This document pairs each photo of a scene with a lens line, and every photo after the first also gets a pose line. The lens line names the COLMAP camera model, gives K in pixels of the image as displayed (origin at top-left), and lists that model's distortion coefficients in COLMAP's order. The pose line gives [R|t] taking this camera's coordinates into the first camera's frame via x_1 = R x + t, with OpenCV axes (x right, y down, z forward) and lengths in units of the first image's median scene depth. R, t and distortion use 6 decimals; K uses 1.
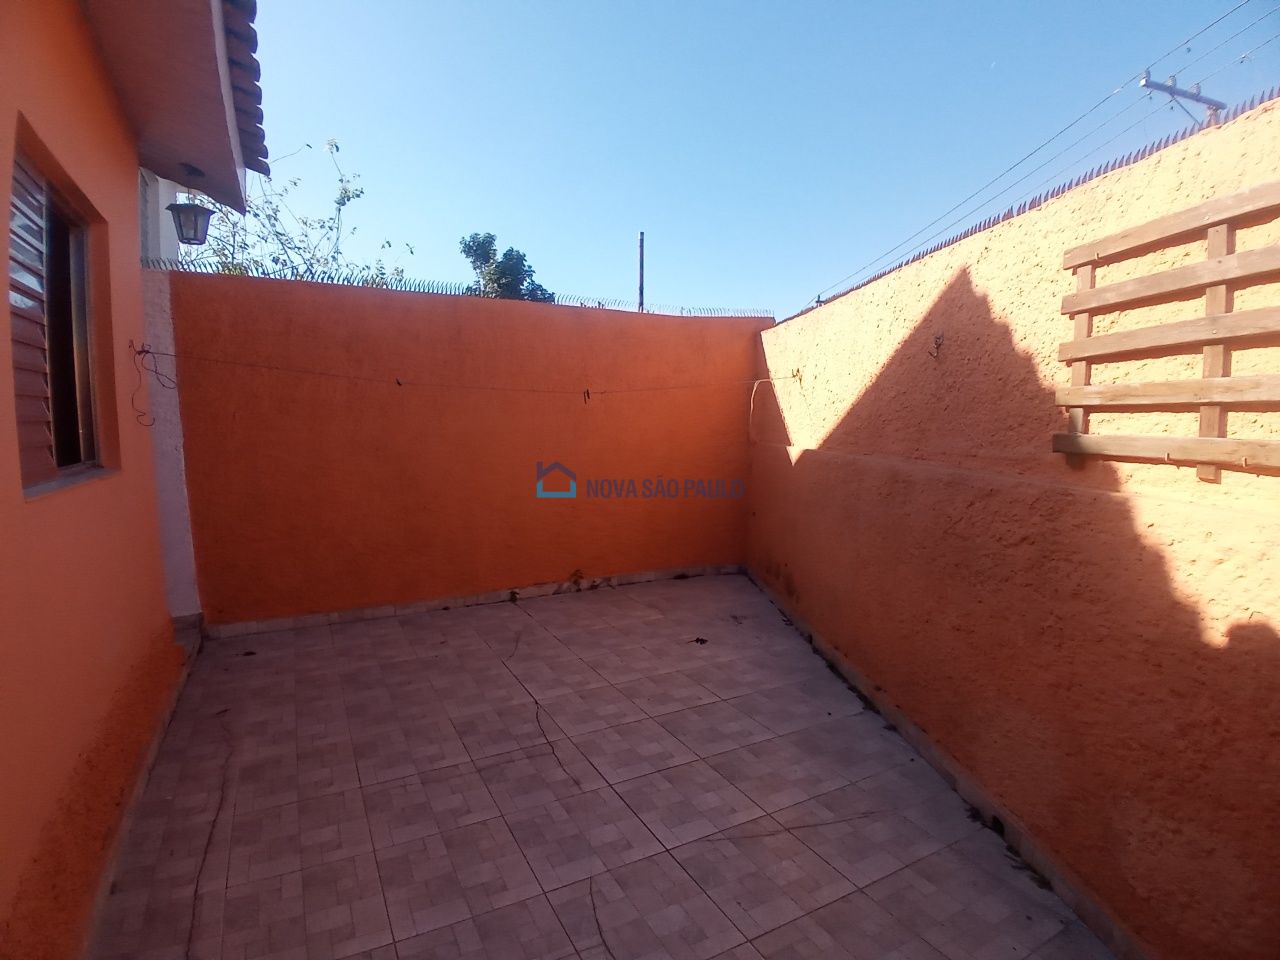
lens RADIAL K [[635.3, 0, 640.7], [0, 635.3, 487.9], [0, 0, 1]] dist [0.012075, -0.049438]
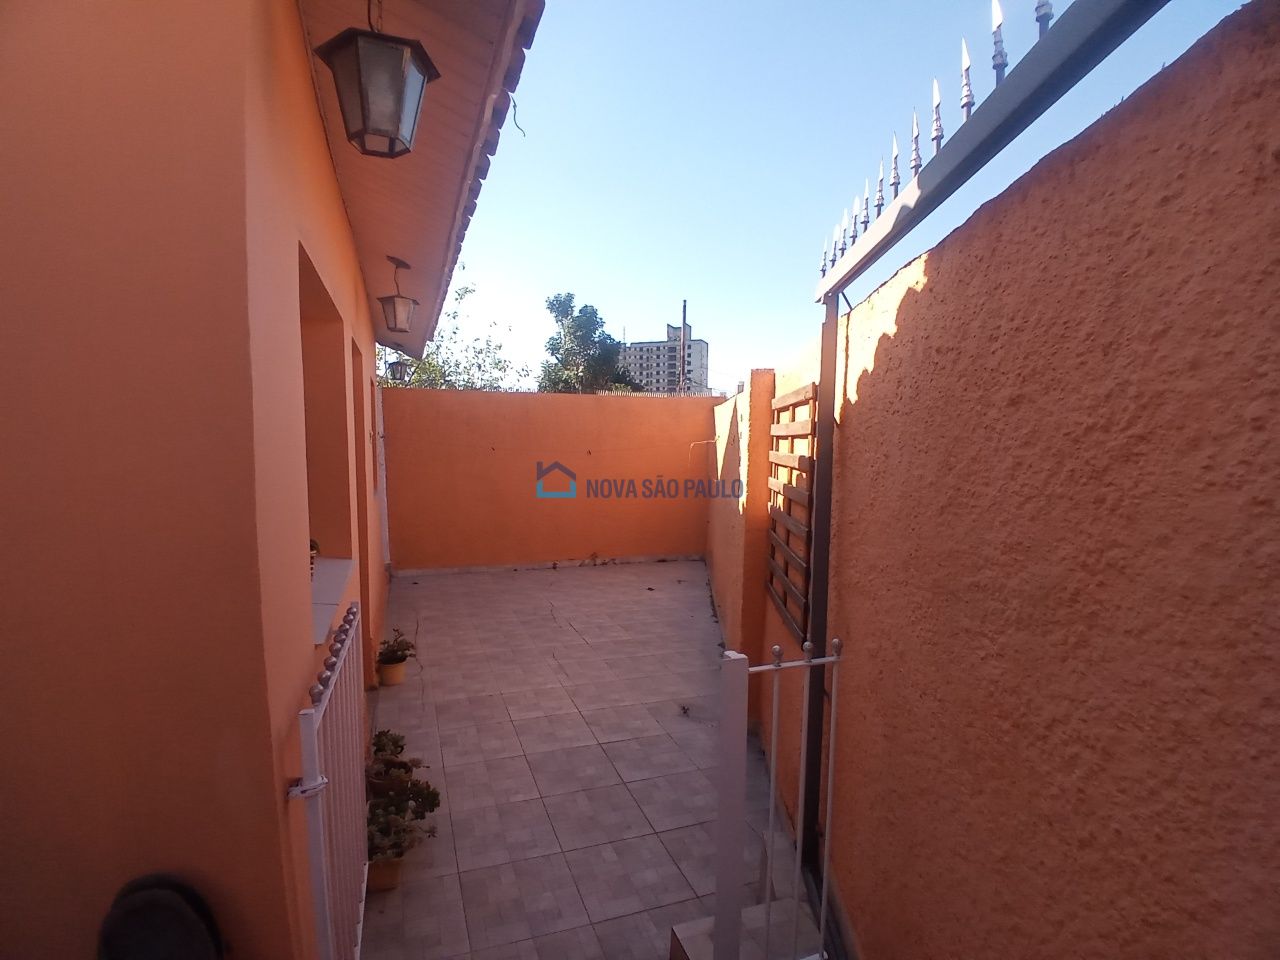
lens RADIAL K [[635.3, 0, 640.7], [0, 635.3, 487.9], [0, 0, 1]] dist [0.012075, -0.049438]
pose [[0.990841, 0.020973, -0.133395, 0.235683], [-0.024495, 0.999392, -0.024812, -0.000514], [0.132794, 0.027853, 0.990752, -0.620944]]
